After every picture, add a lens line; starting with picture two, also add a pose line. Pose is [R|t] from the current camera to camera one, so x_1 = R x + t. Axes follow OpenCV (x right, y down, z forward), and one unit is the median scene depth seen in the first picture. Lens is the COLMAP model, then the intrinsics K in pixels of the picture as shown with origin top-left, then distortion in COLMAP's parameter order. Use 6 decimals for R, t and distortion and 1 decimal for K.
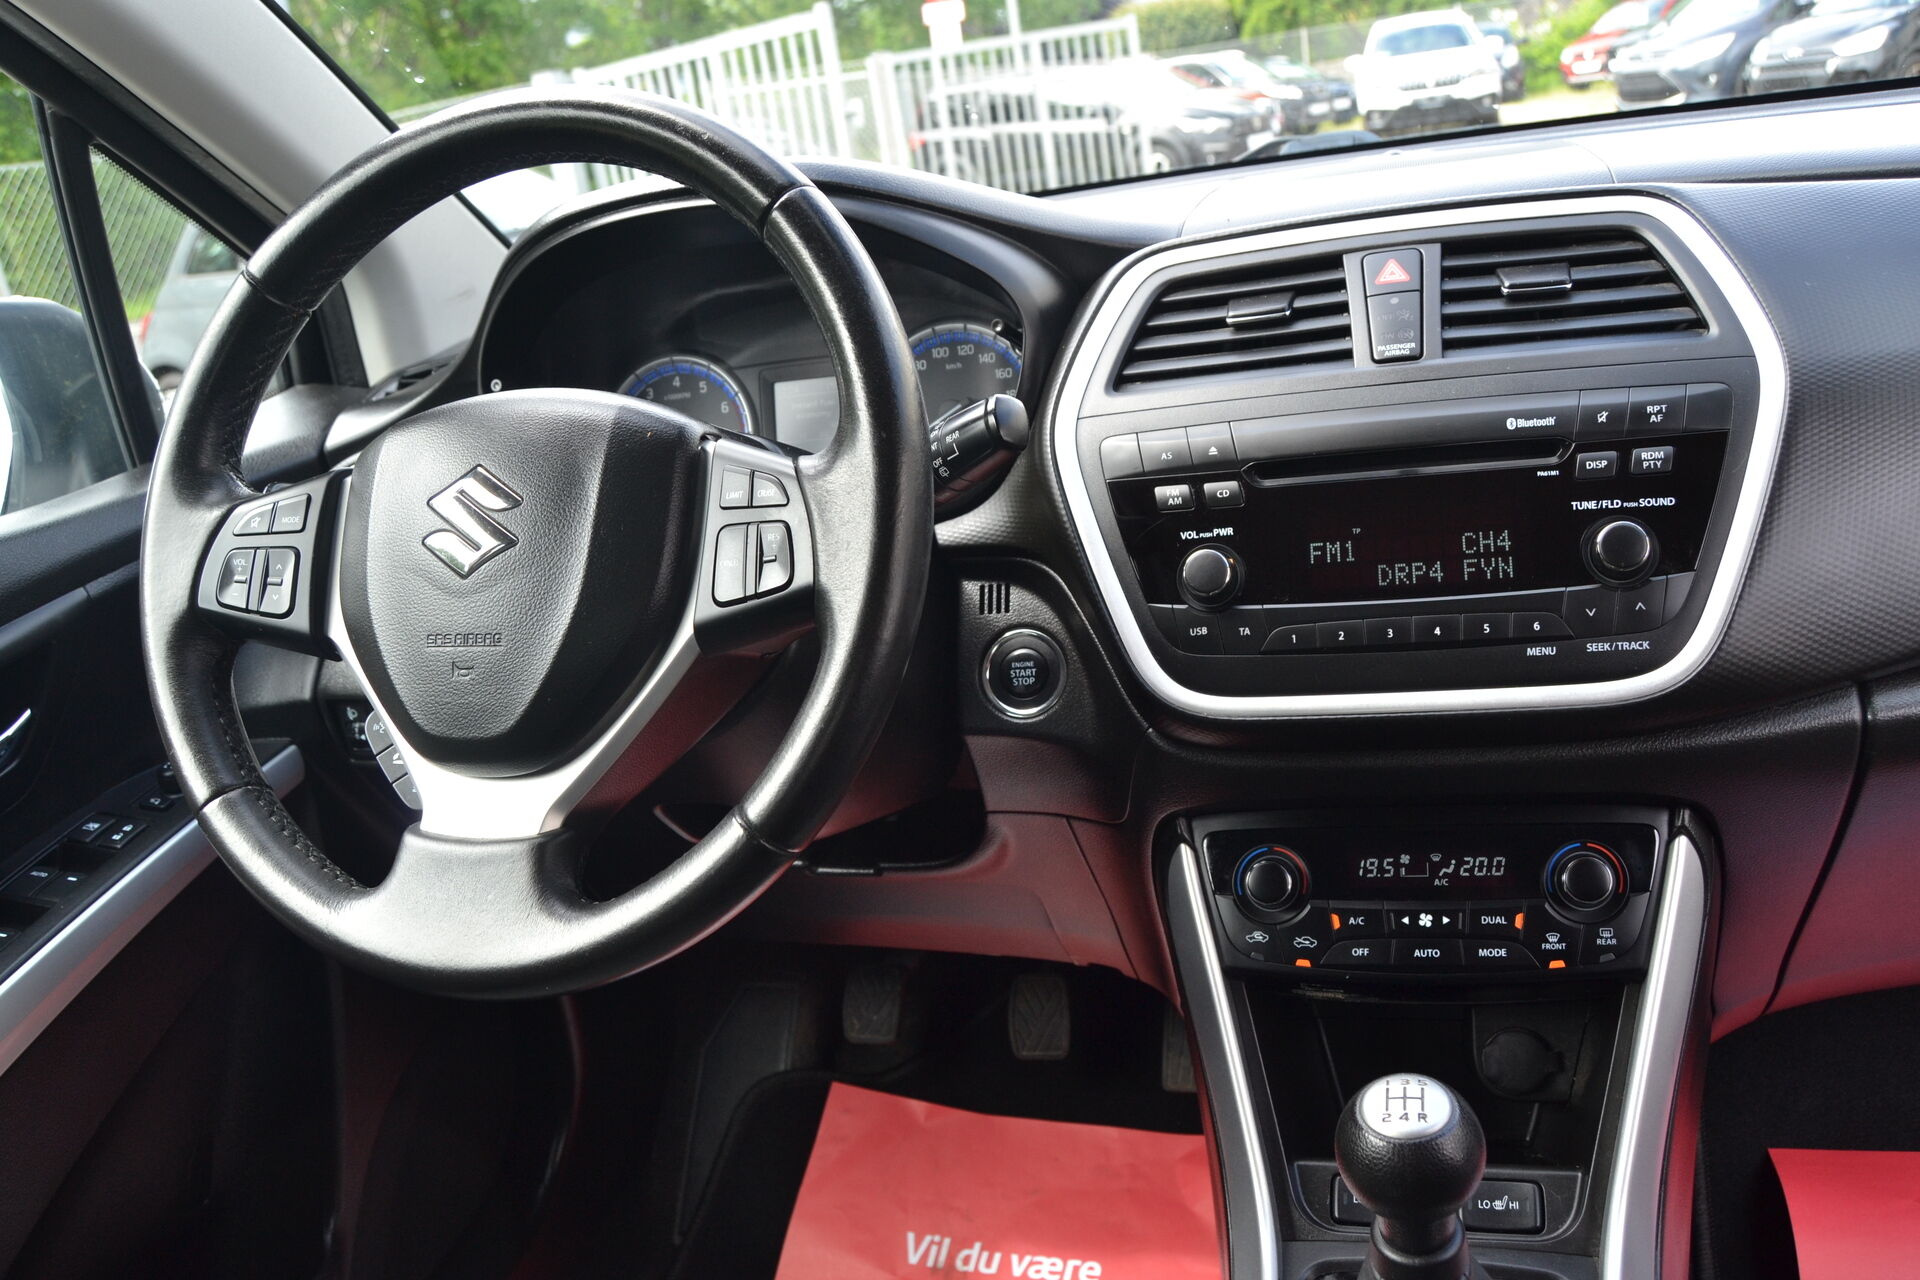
lens RADIAL K [[1510.0, 0, 939.4], [0, 1510.0, 650.9], [0, 0, 1]] dist [-0.104890, 0.043320]
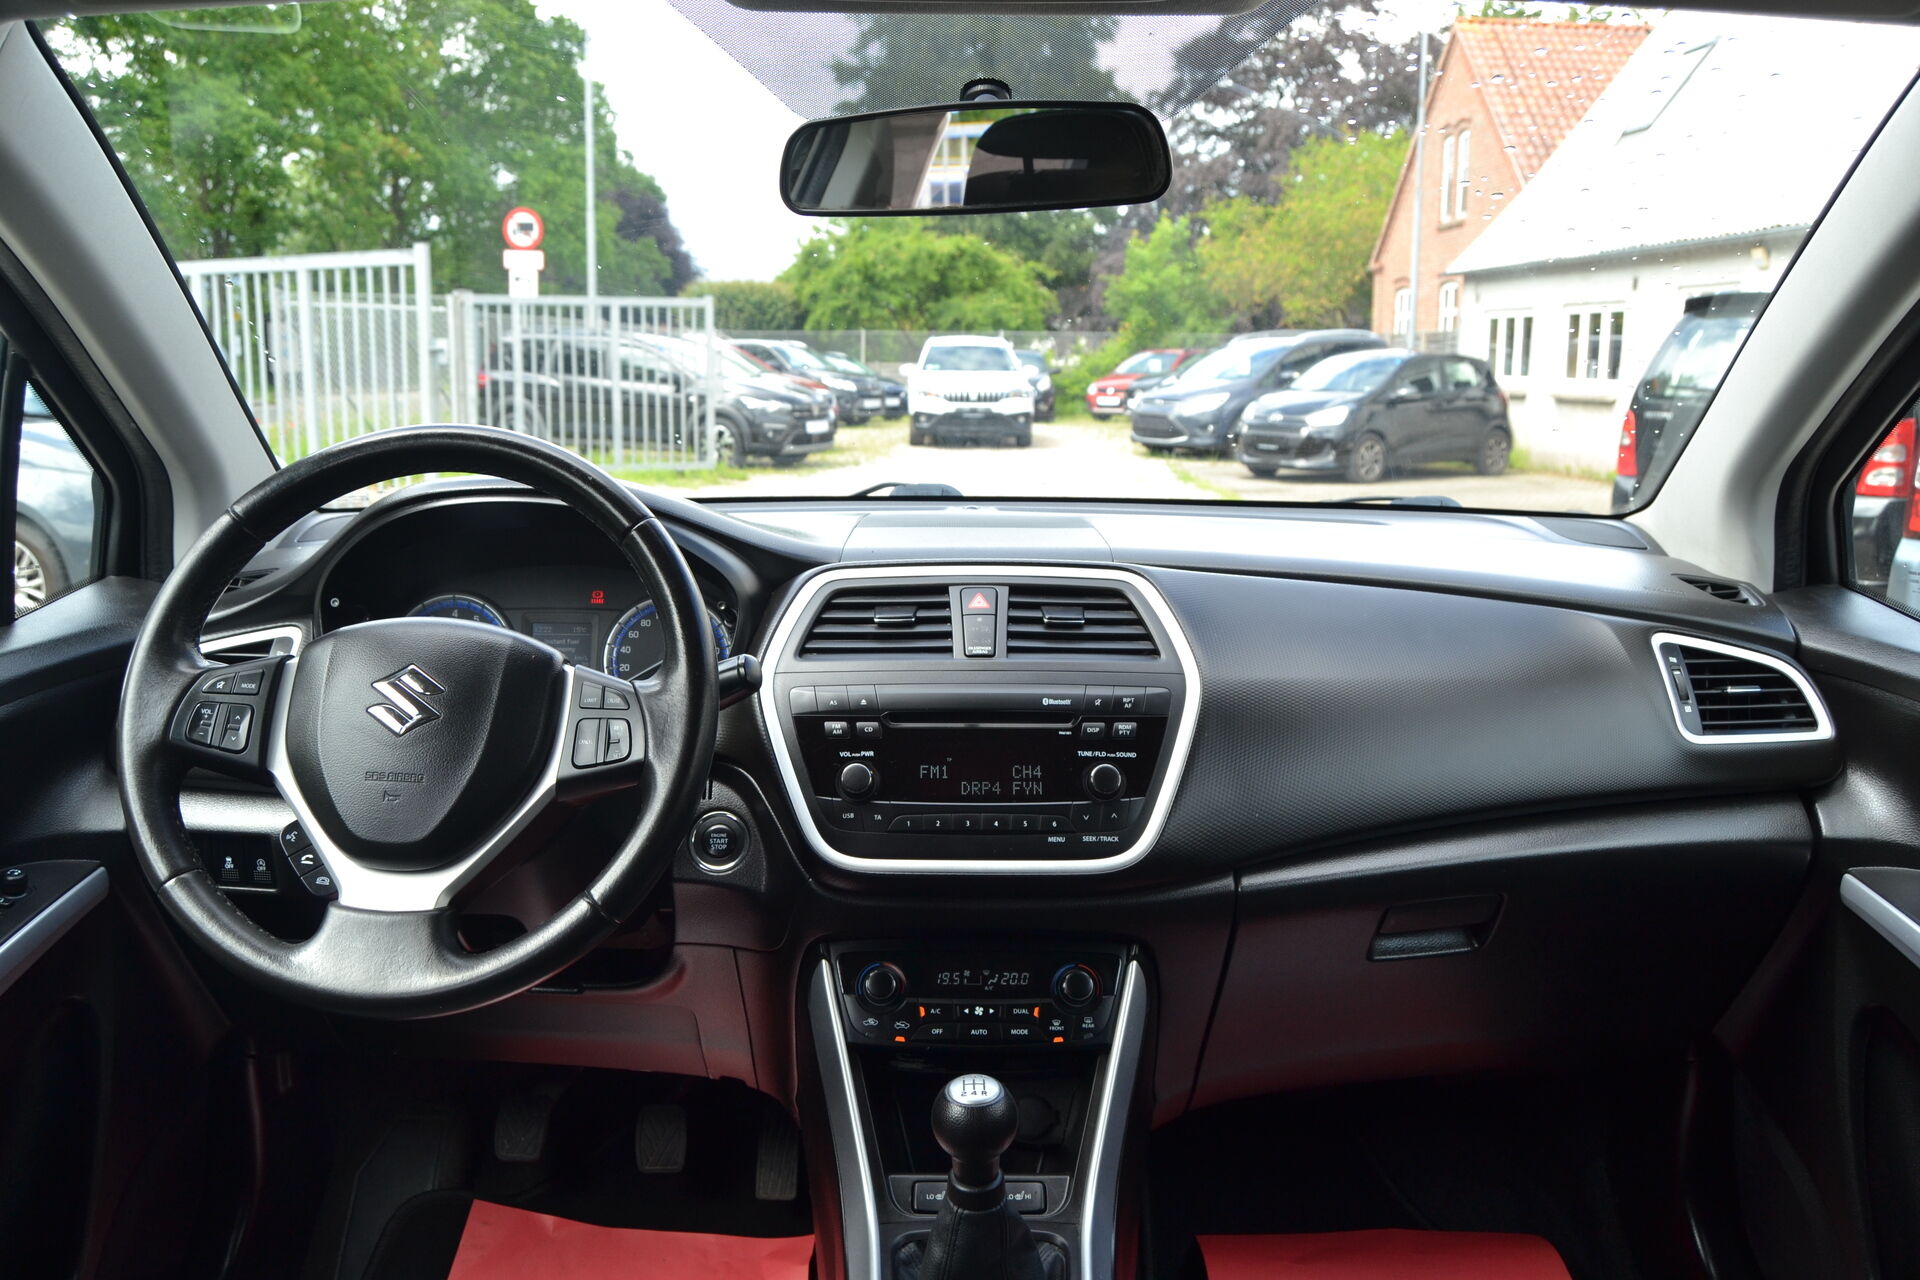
lens RADIAL K [[1510.0, 0, 936.9], [0, 1510.0, 679.5], [0, 0, 1]] dist [-0.104890, 0.043320]
pose [[0.948693, 0.100358, 0.299851, -0.233316], [-0.053784, 0.985693, -0.159739, 0.096578], [-0.311592, 0.135416, 0.940517, -0.540302]]
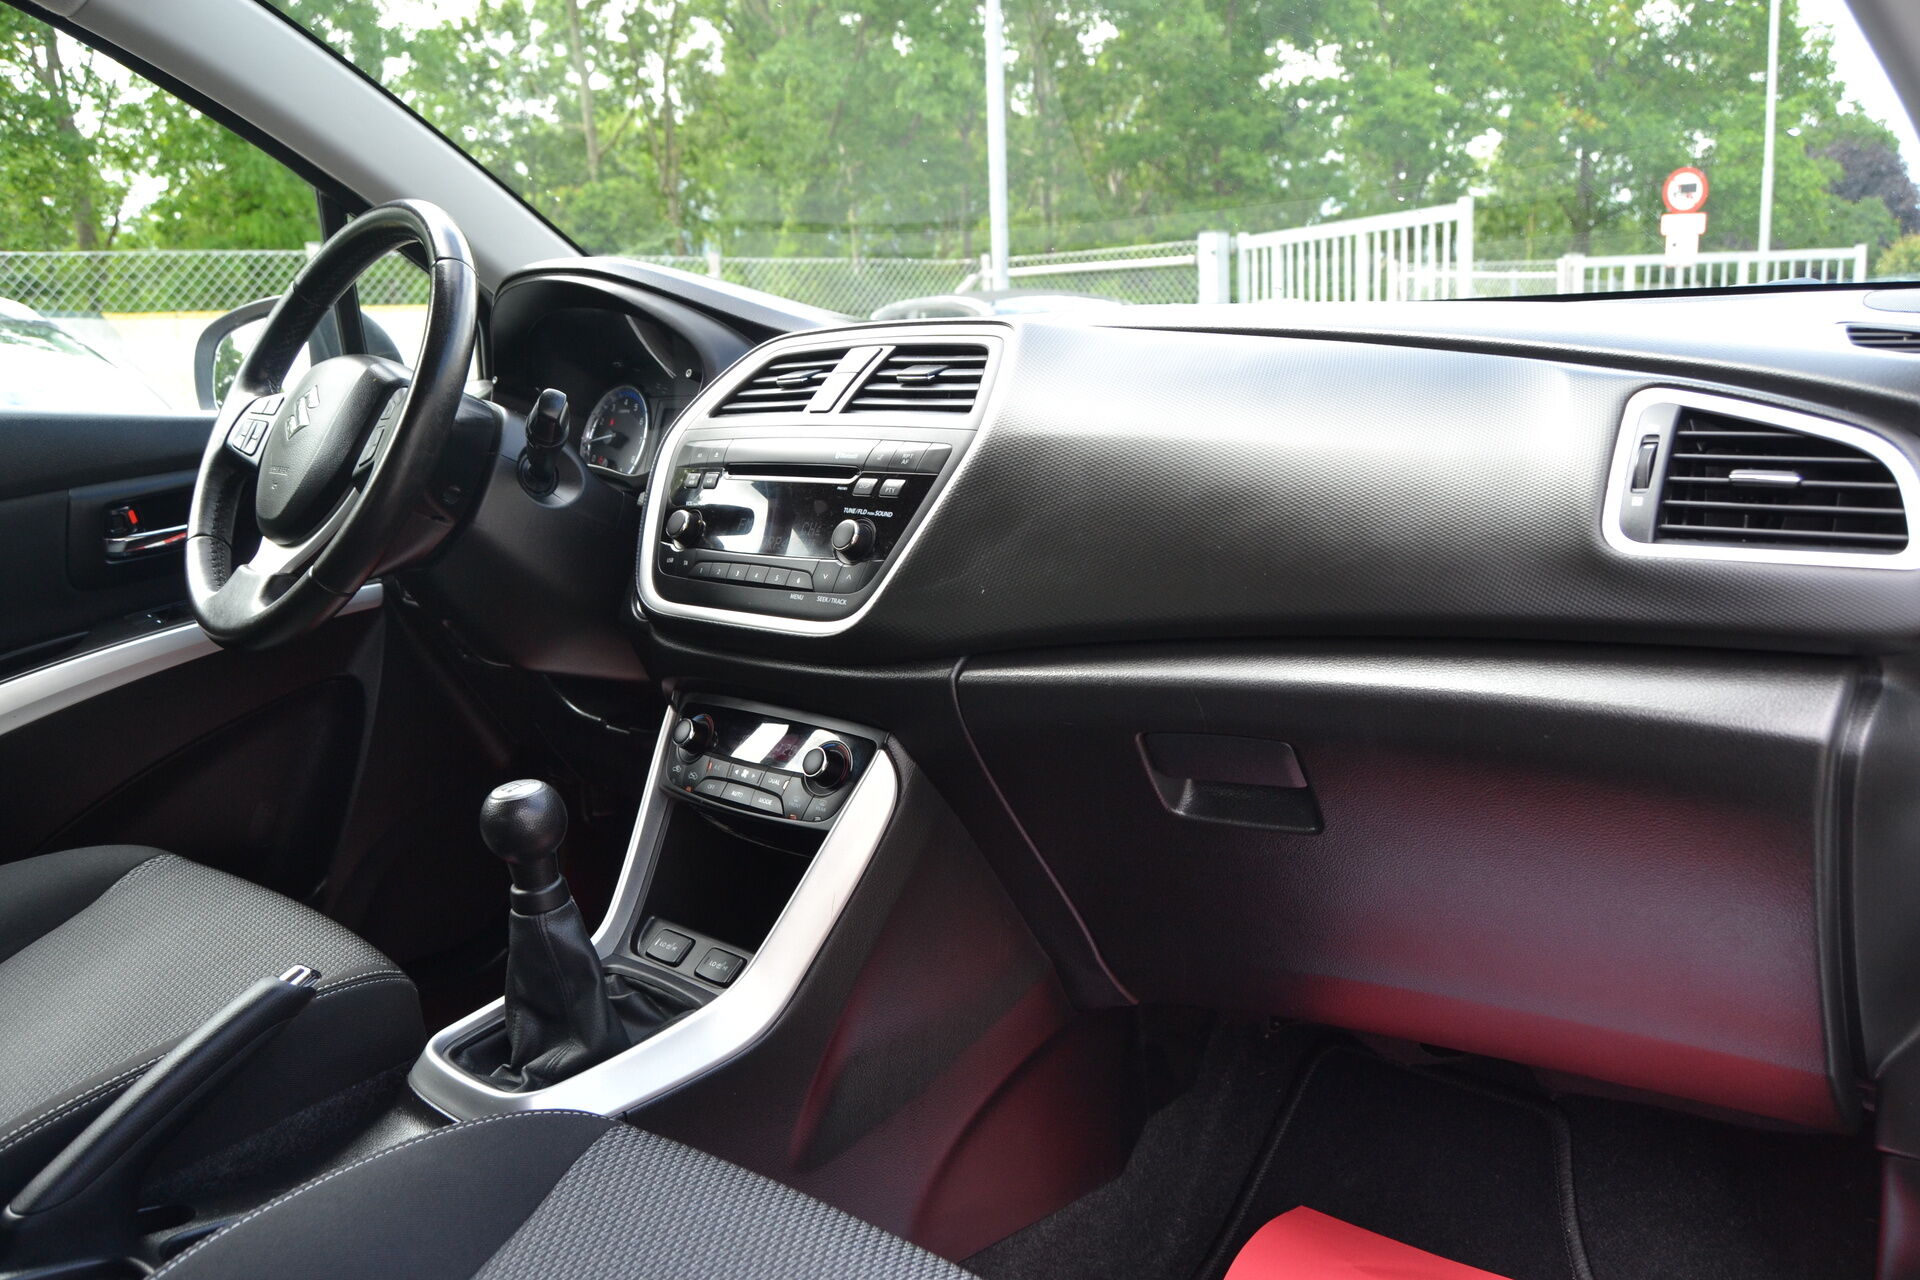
lens RADIAL K [[1510.0, 0, 950.9], [0, 1510.0, 647.7], [0, 0, 1]] dist [-0.104890, 0.043320]
pose [[0.886883, 0.206815, -0.413117, 1.166505], [-0.249272, 0.967090, -0.050993, 0.088431], [0.388975, 0.148203, 0.909249, -0.335507]]
